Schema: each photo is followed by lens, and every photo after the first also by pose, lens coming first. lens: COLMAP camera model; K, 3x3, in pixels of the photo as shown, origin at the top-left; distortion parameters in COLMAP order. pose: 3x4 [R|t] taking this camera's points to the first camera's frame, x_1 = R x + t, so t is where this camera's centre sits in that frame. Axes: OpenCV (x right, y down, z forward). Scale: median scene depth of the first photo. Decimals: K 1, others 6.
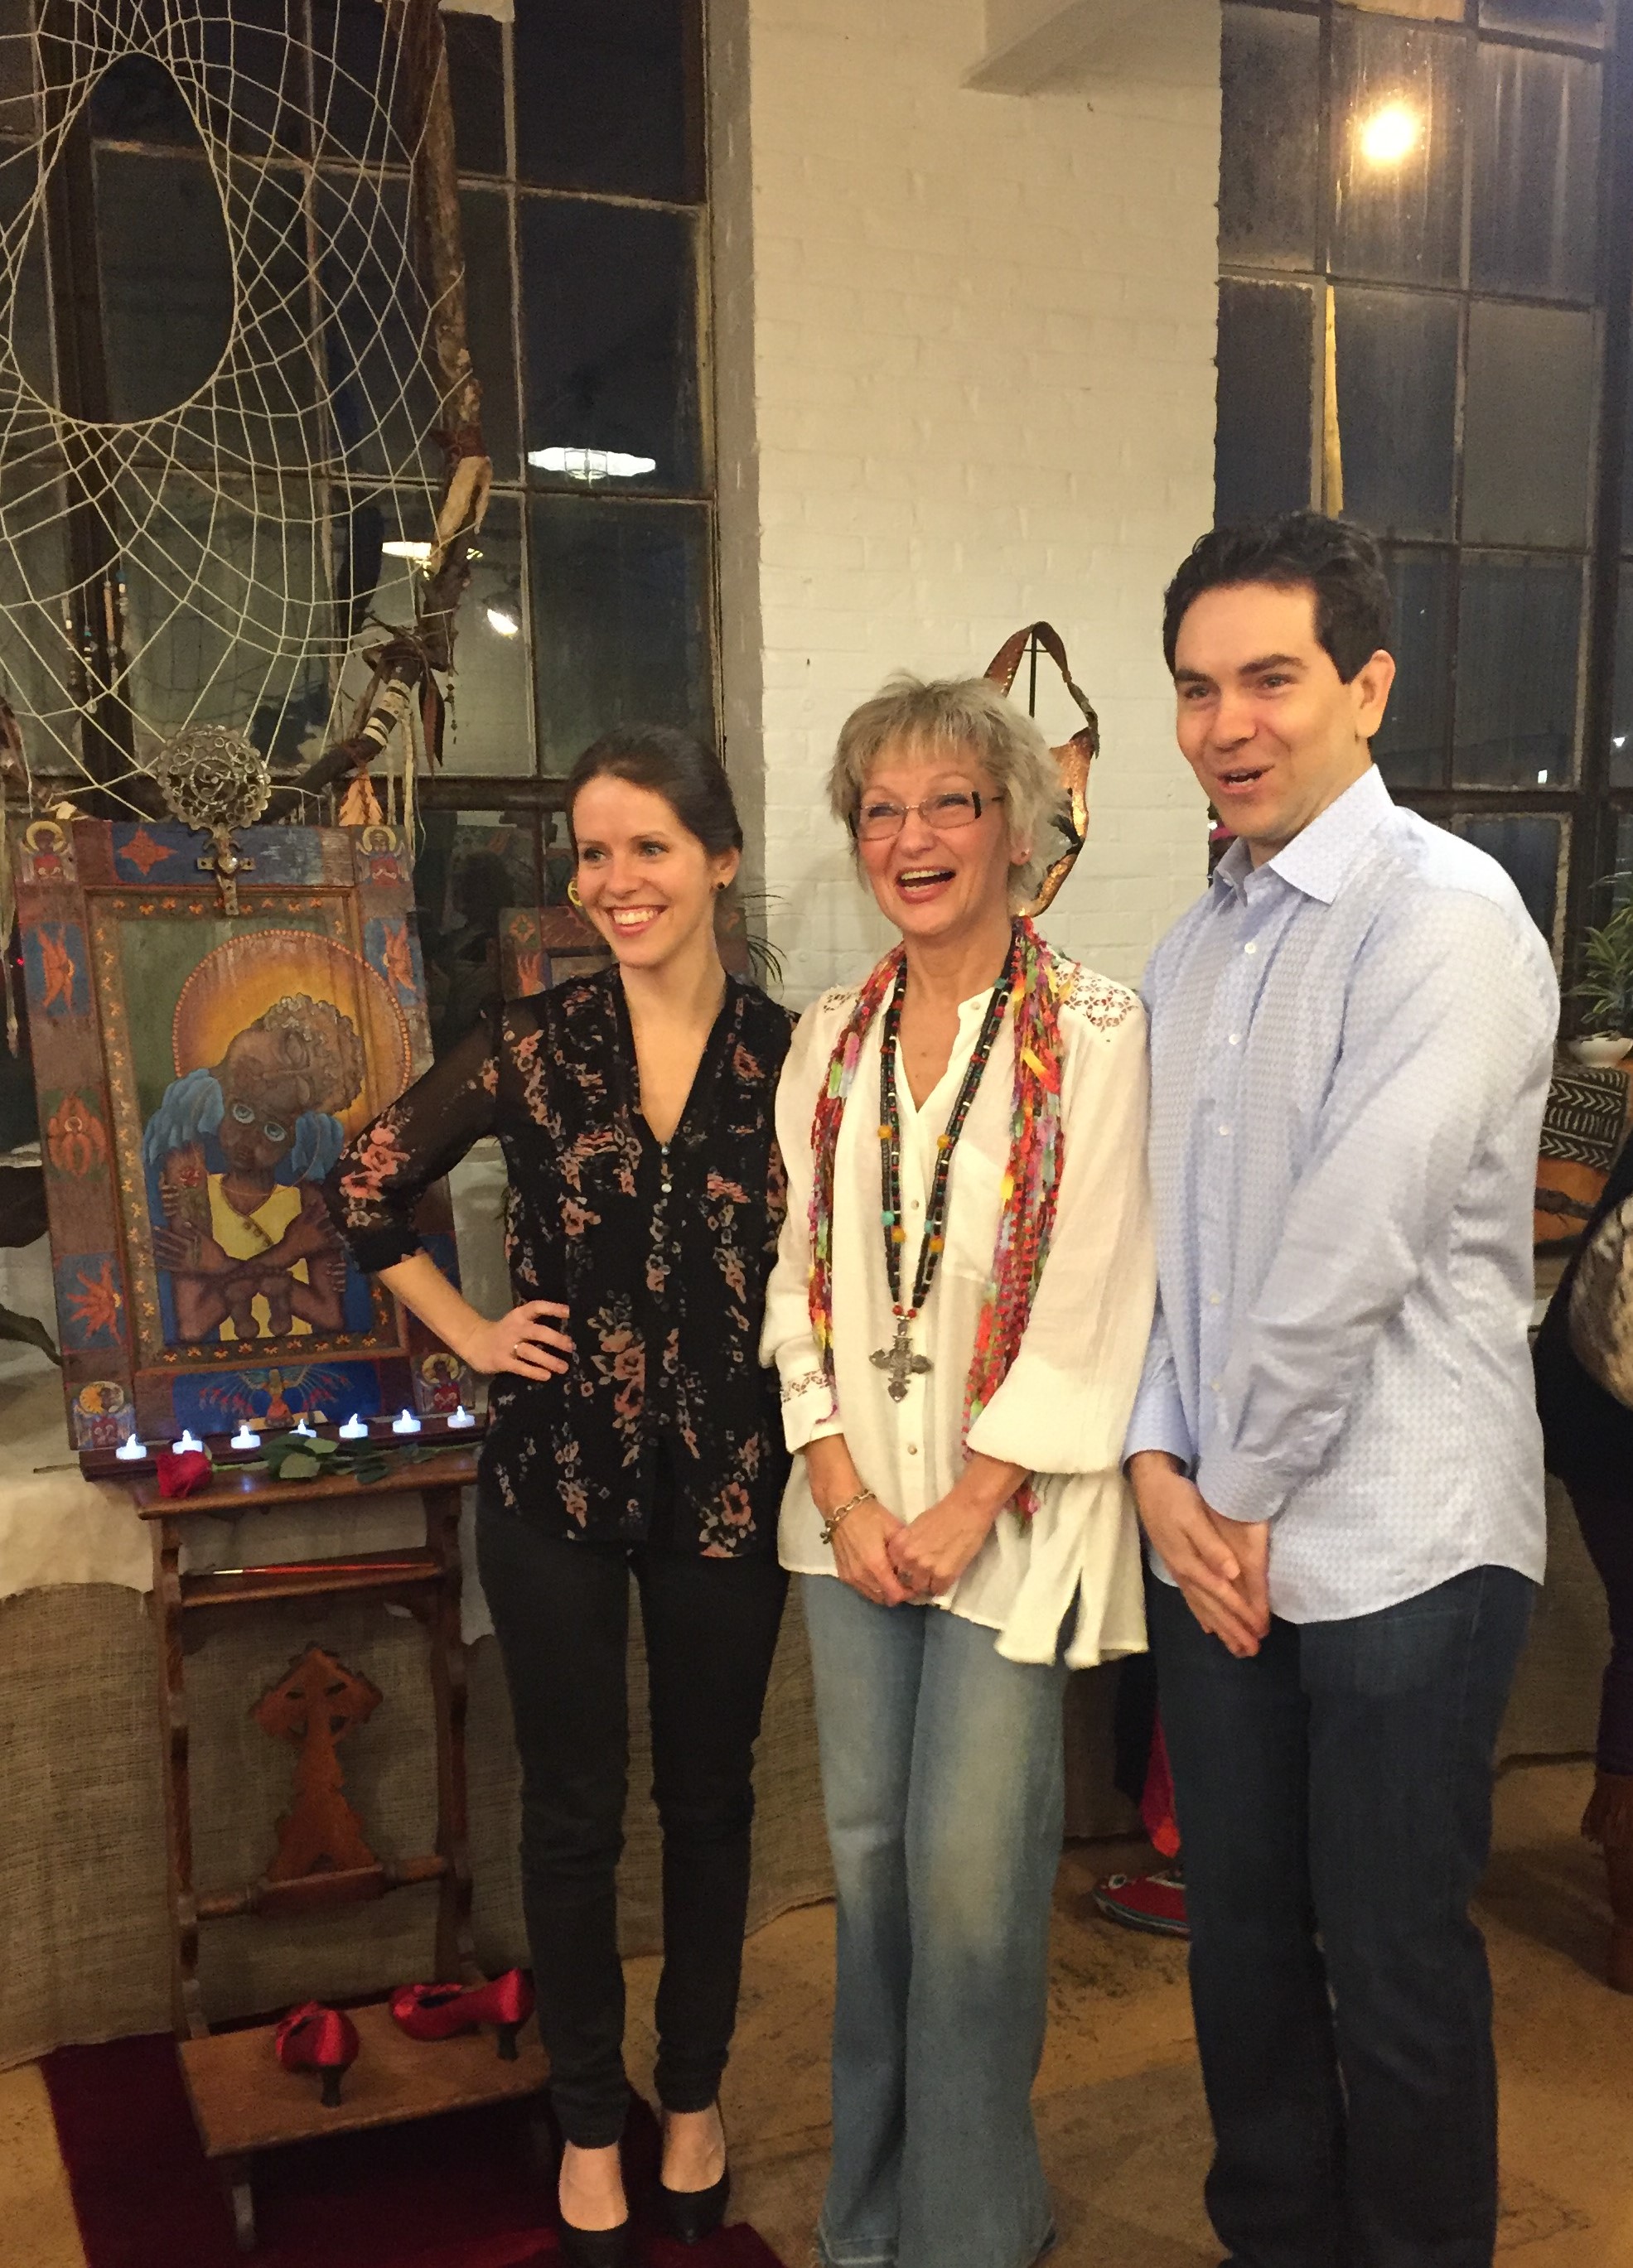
lens RADIAL K [[2046.8, 0, 713.6], [0, 2046.8, 1281.2], [0, 0, 1]] dist [0.037897, 0.000000]
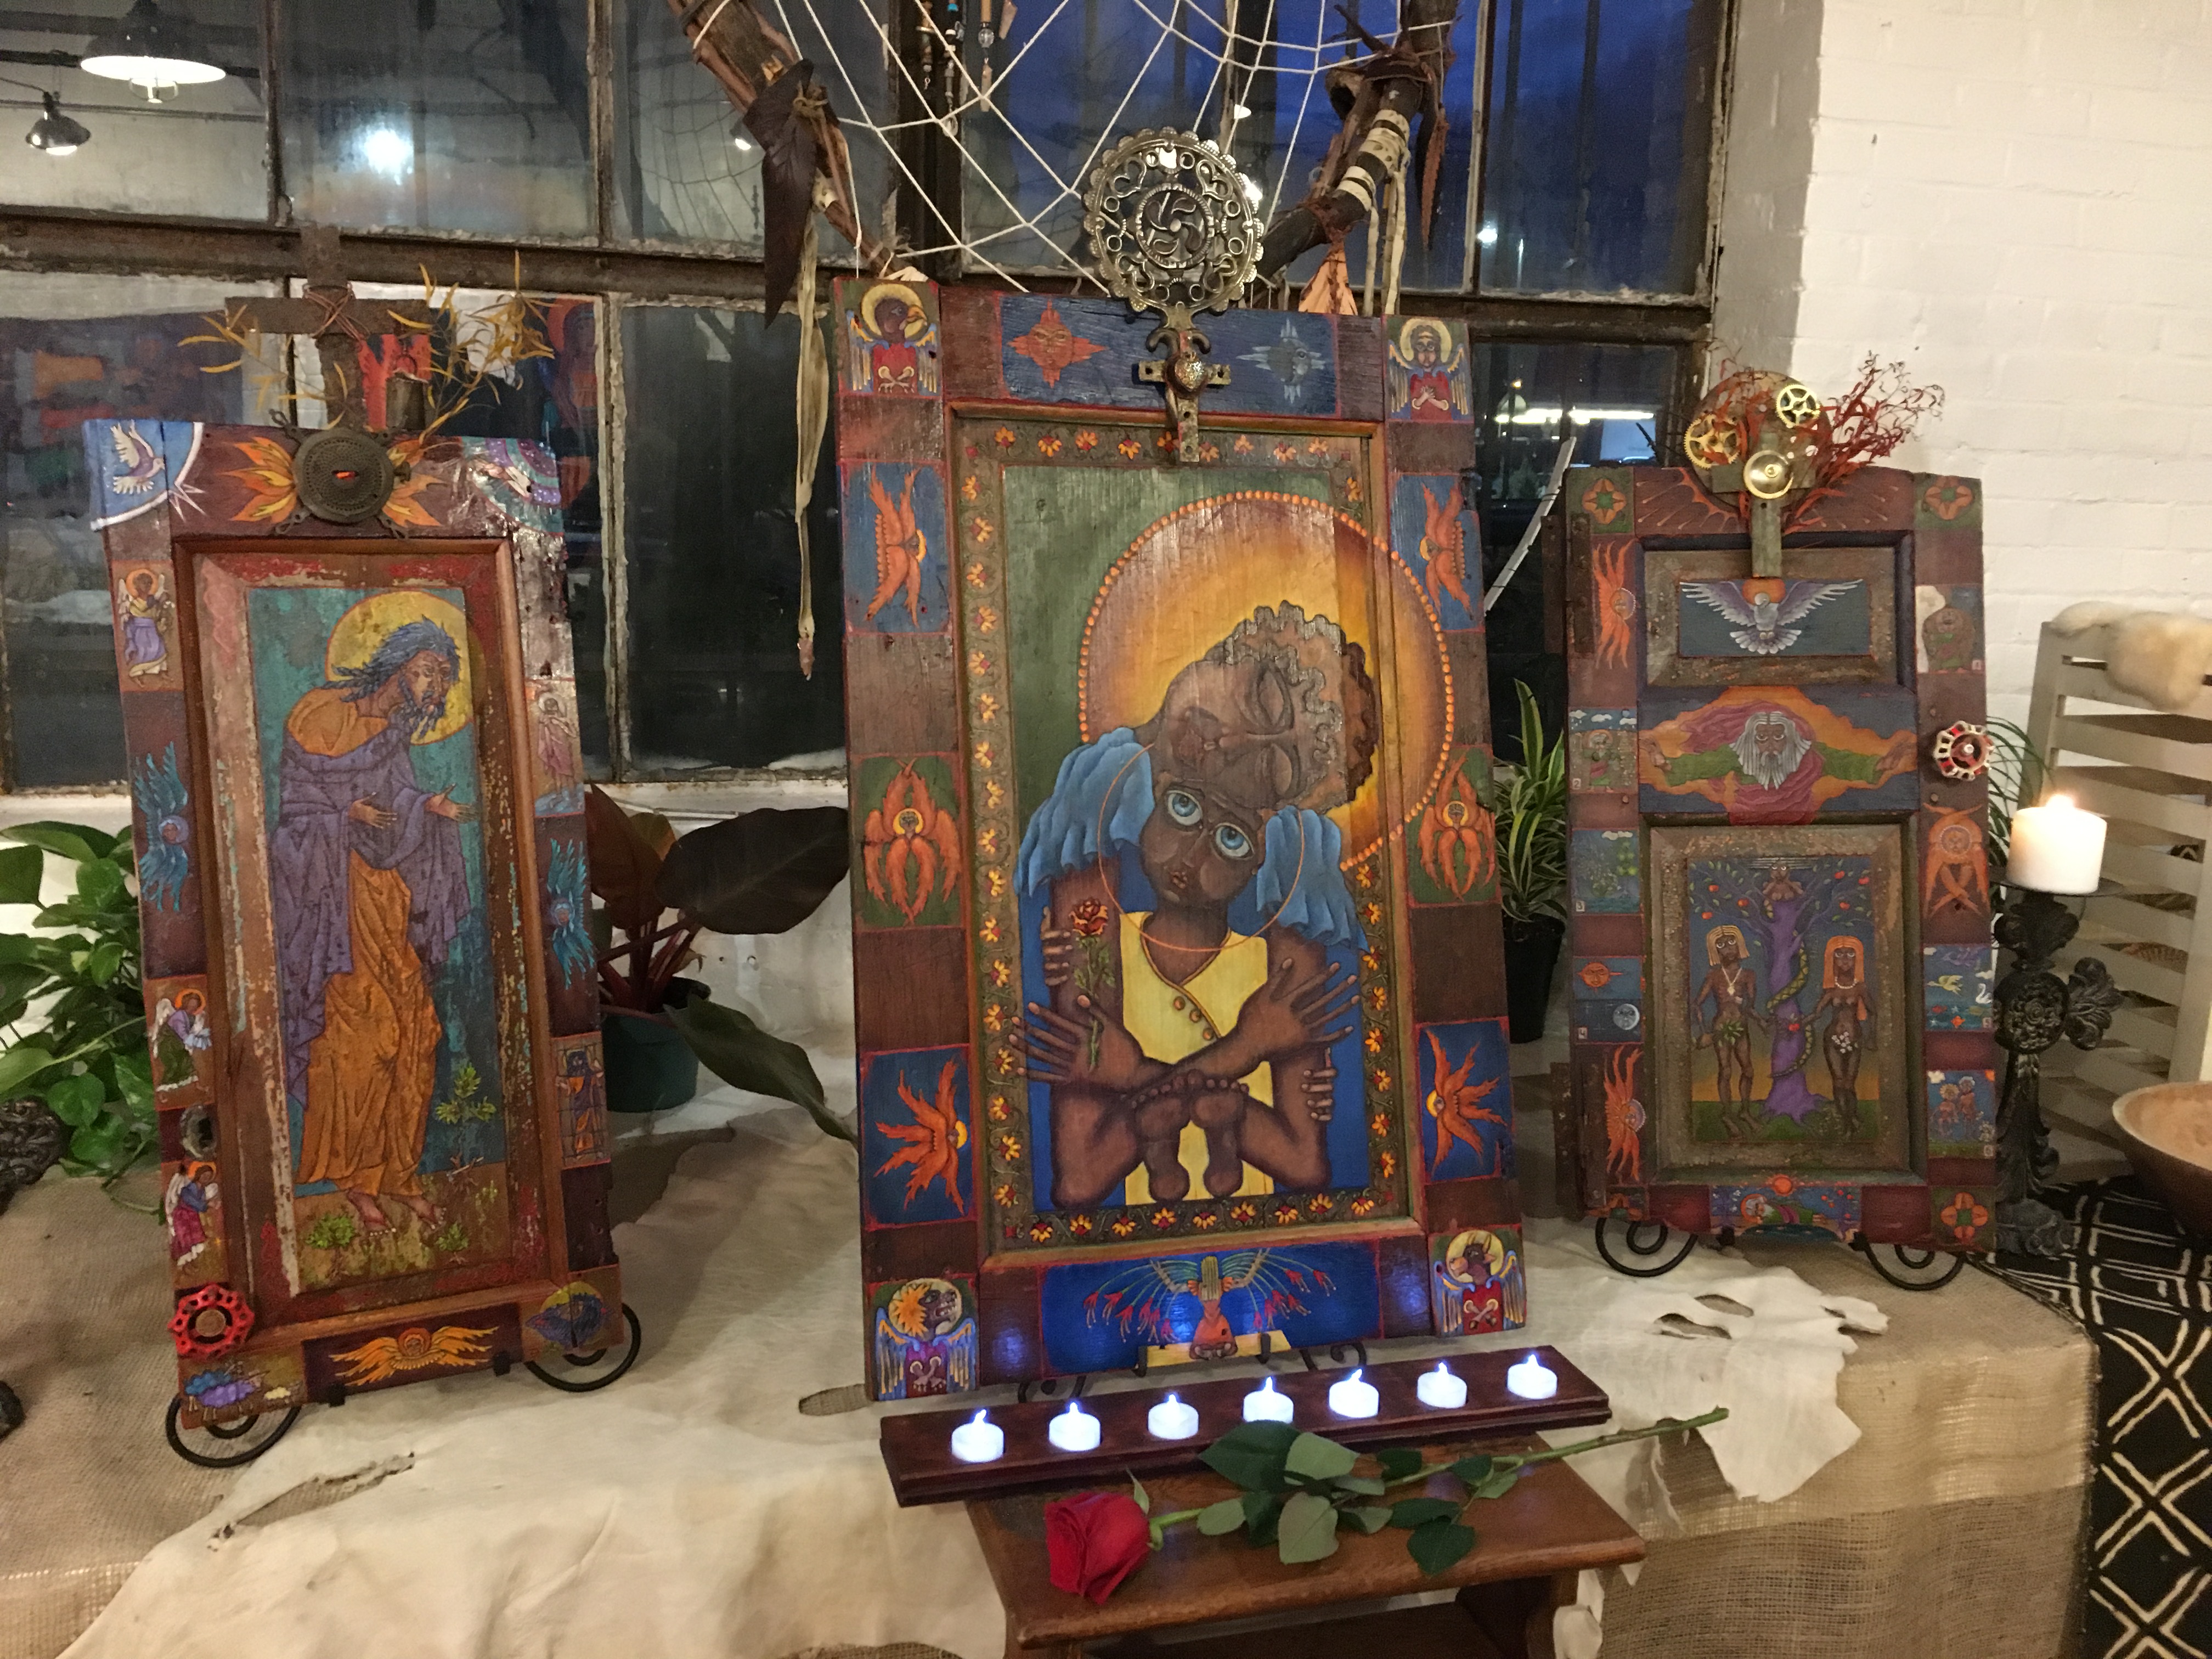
lens RADIAL K [[1835.2, 0, 1092.7], [0, 1835.2, 834.1], [0, 0, 1]] dist [0.059038, -0.071804]
pose [[0.989104, 0.071498, -0.128691, -0.192824], [-0.068935, 0.997326, 0.024263, -0.087393], [0.130081, -0.015127, 0.991388, 0.496281]]
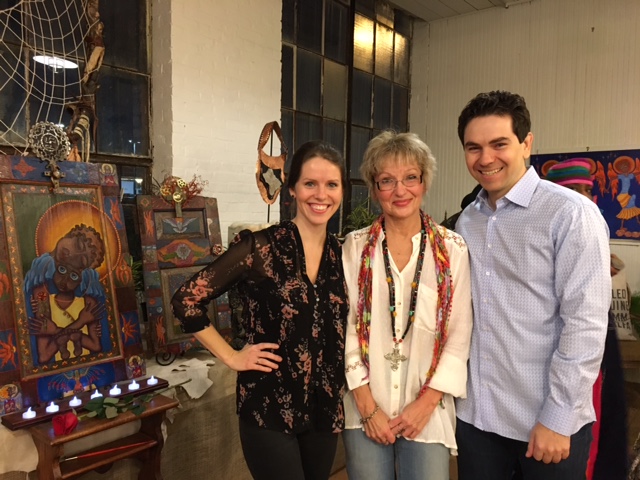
lens RADIAL K [[531.0, 0, 315.6], [0, 531.0, 233.8], [0, 0, 1]] dist [0.059038, -0.071804]
pose [[0.875631, 0.015421, 0.482734, -0.284425], [0.040905, 0.993531, -0.105937, -0.043356], [-0.481245, 0.112508, 0.869336, 0.263148]]
